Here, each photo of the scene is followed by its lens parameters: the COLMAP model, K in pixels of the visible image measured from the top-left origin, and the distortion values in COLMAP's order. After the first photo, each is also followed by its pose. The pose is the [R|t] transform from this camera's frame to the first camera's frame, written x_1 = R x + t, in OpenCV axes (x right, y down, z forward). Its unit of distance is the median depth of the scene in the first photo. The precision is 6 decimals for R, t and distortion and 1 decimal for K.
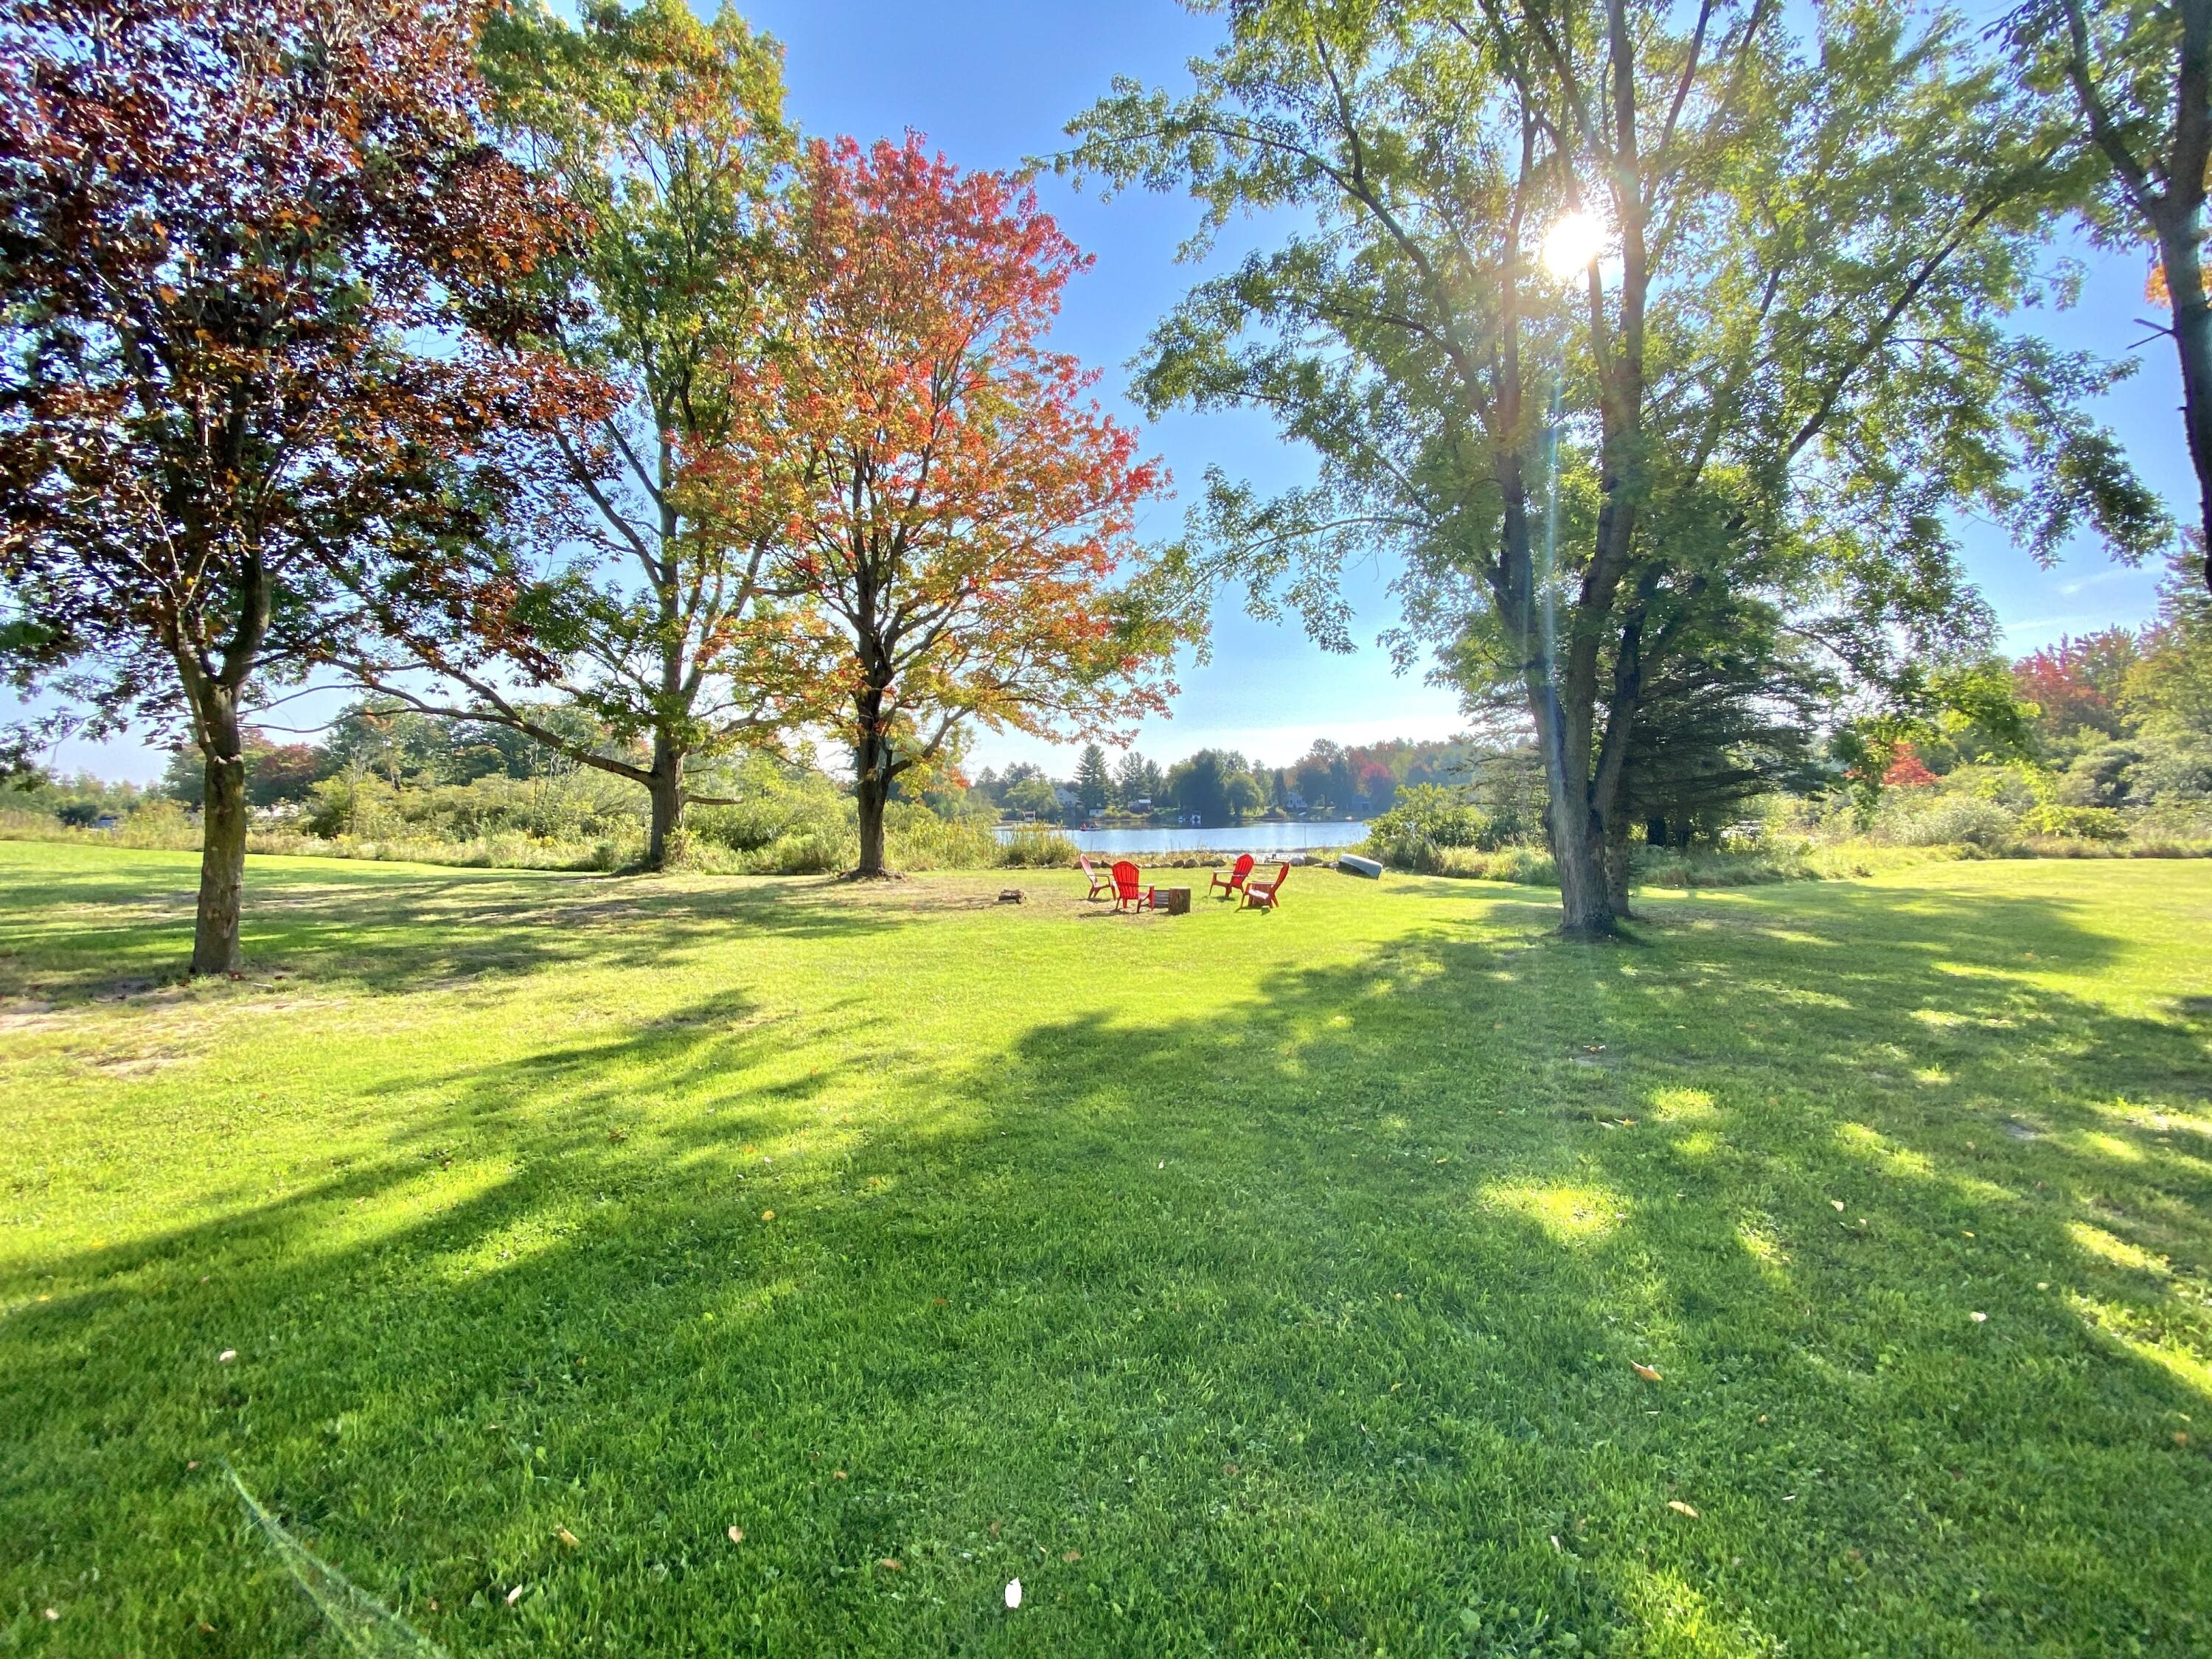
lens RADIAL K [[890.2, 0, 1112.6], [0, 890.2, 826.0], [0, 0, 1]] dist [0.001652, -0.000117]
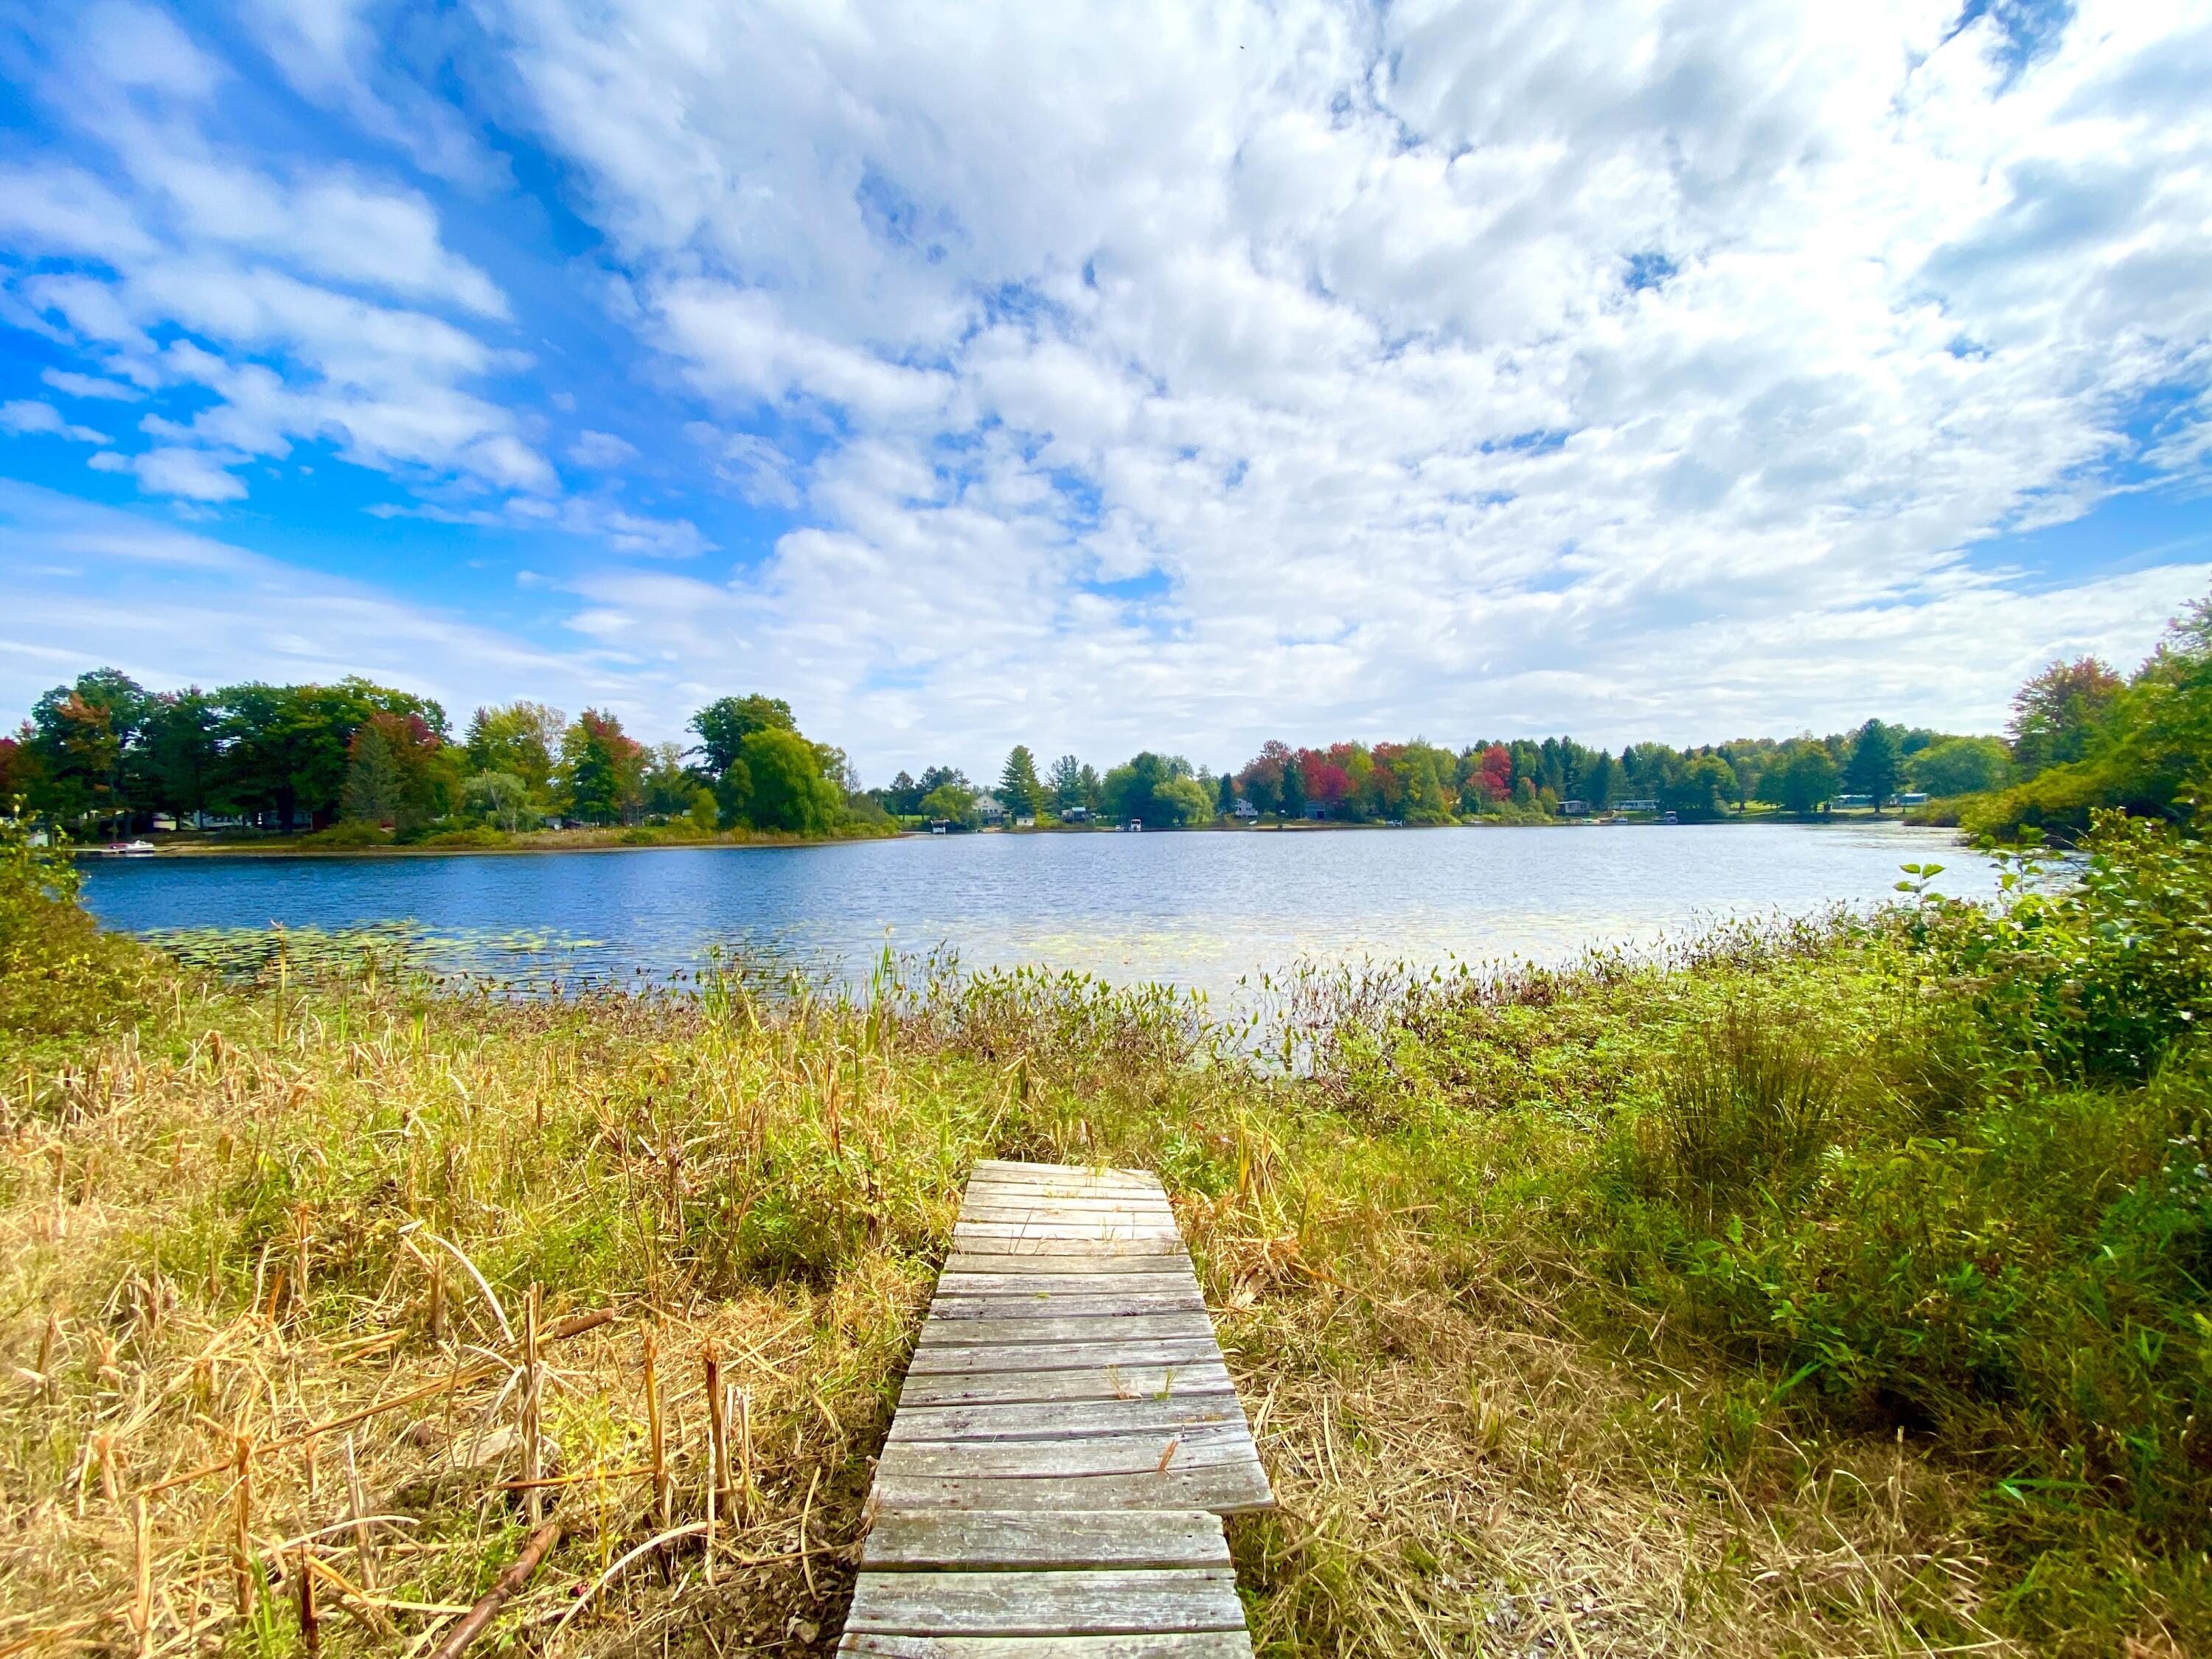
lens RADIAL K [[890.2, 0, 1109.1], [0, 890.2, 833.5], [0, 0, 1]] dist [0.001652, -0.000117]
pose [[0.998520, -0.004720, 0.054181, 0.018187], [0.004881, 0.999984, -0.002849, -0.000219], [-0.054167, 0.003109, 0.998527, 0.102244]]
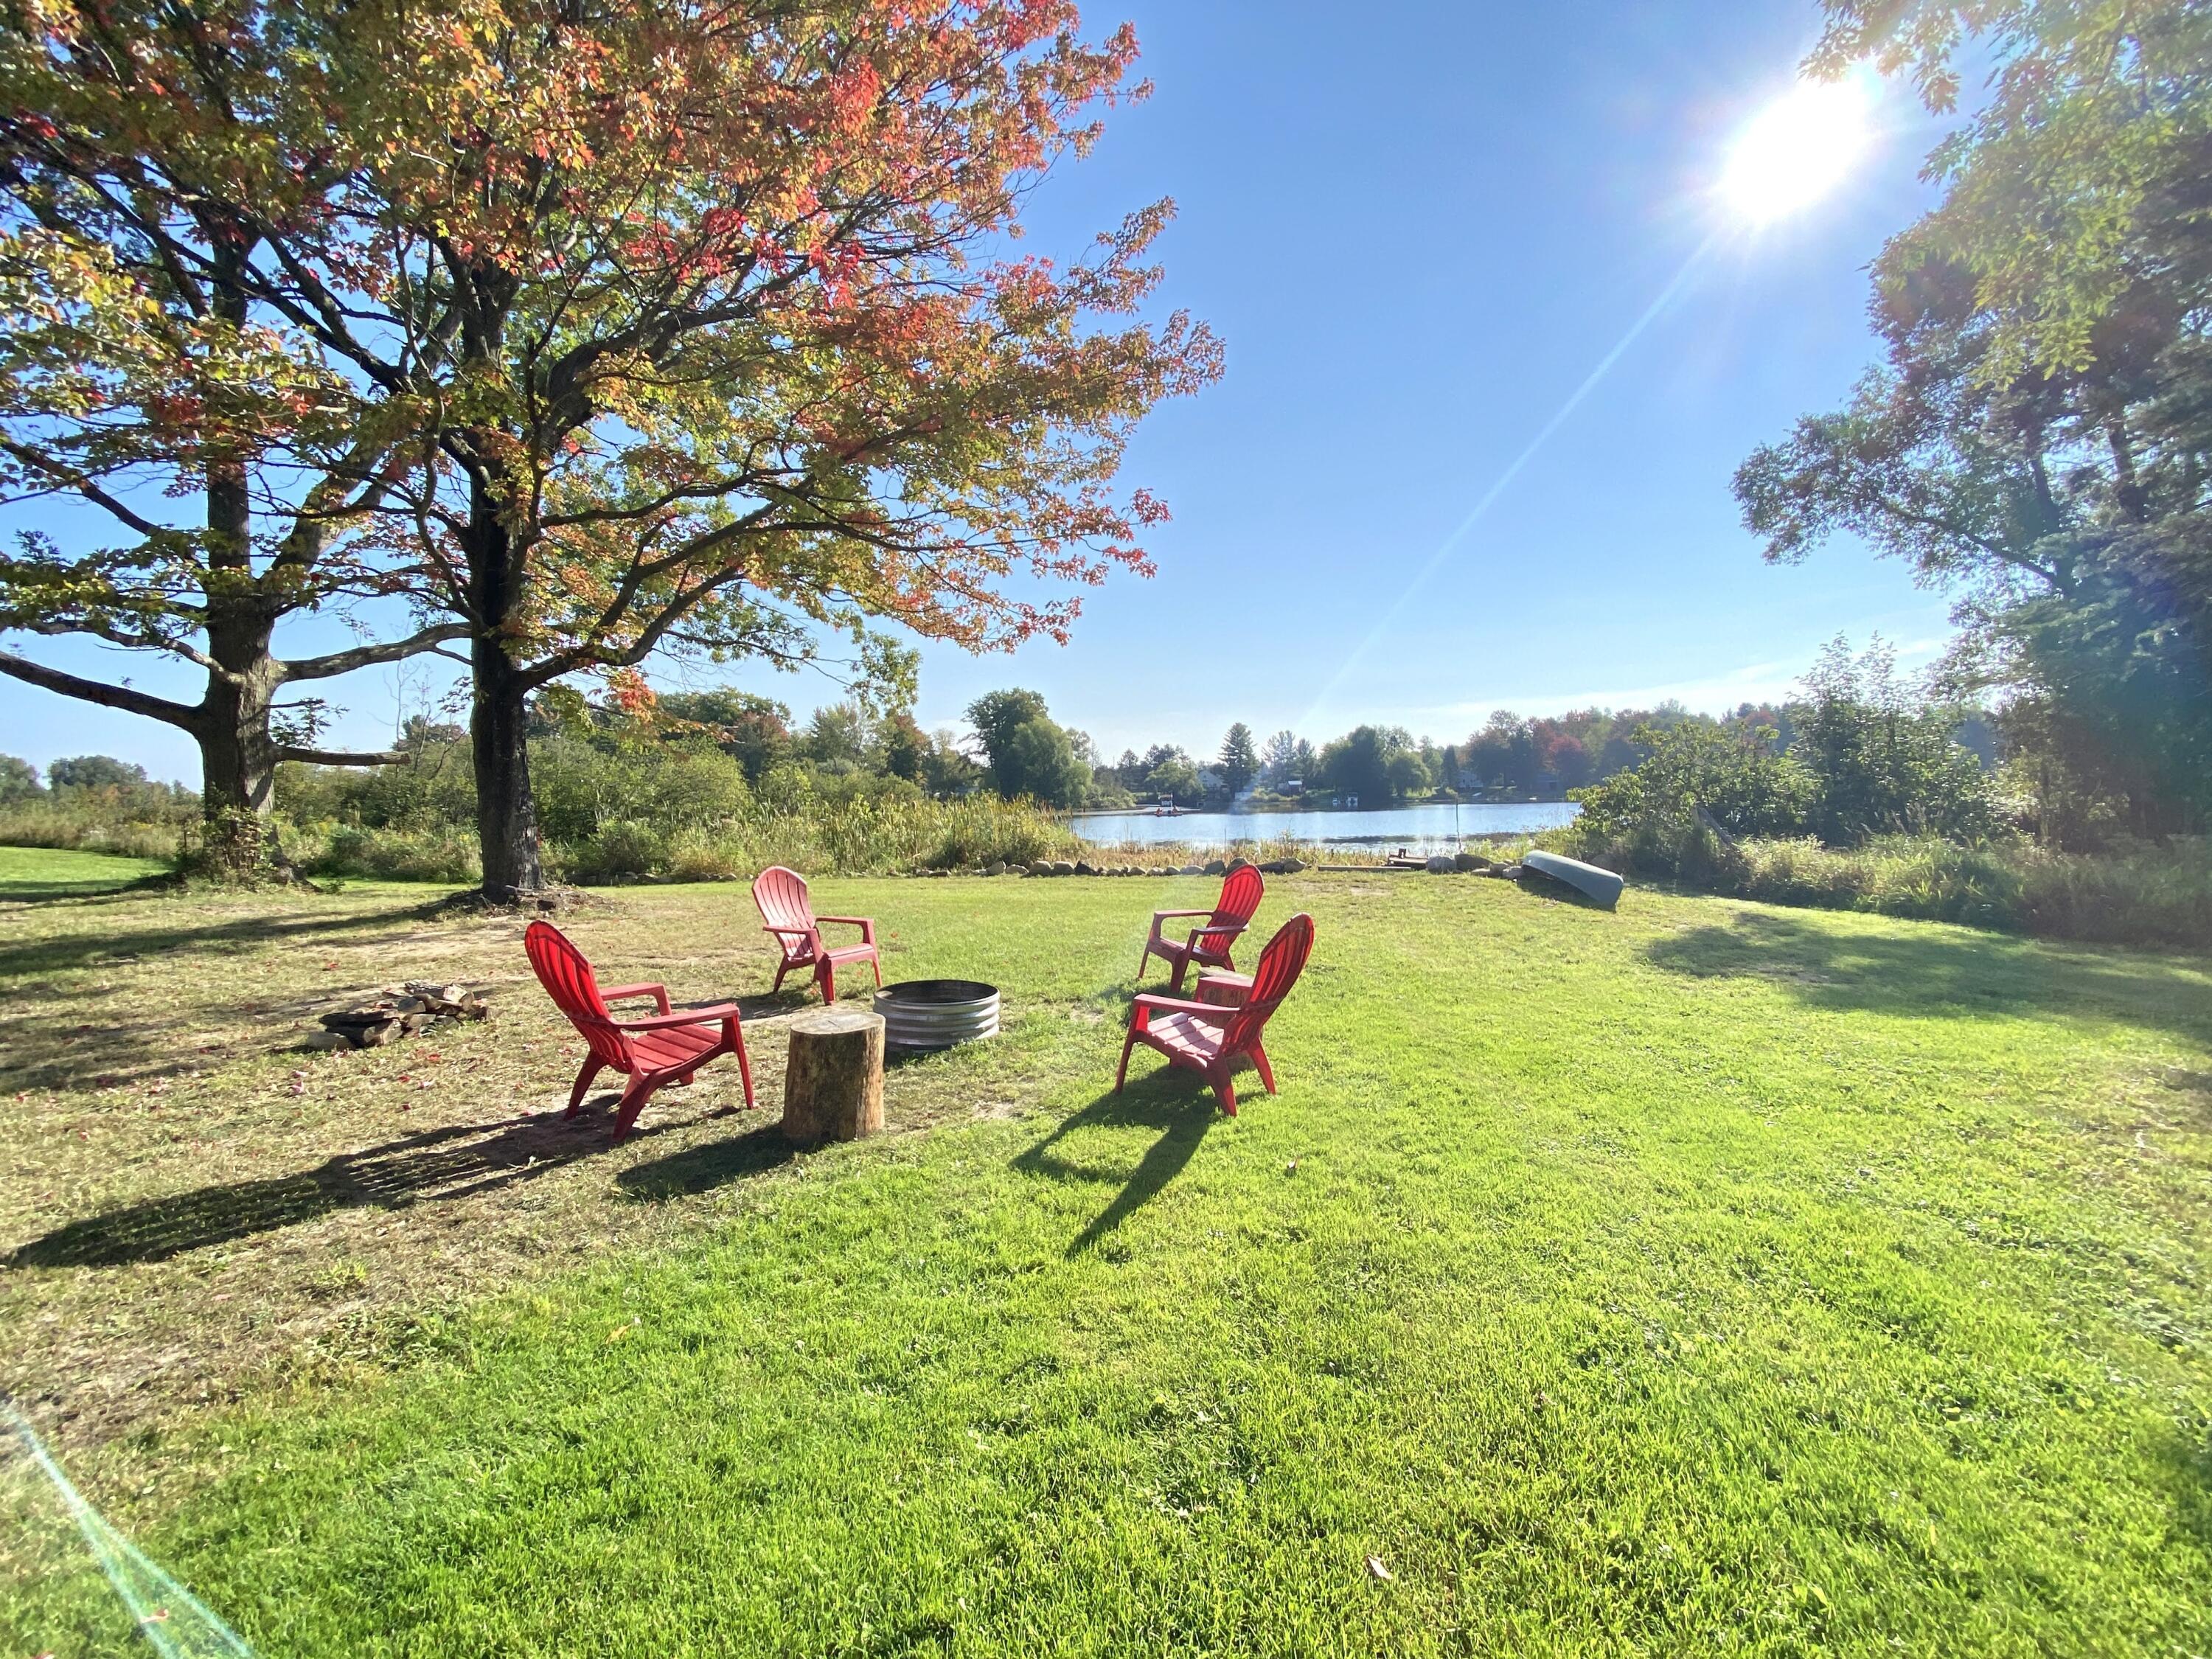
lens RADIAL K [[890.5, 0, 1087.5], [0, 890.5, 836.3], [0, 0, 1]] dist [0.003278, 0.000044]
pose [[0.979423, -0.001167, -0.201814, 0.011127], [0.006875, 0.999596, 0.027585, 0.000692], [0.201700, -0.028404, 0.979035, 0.044171]]
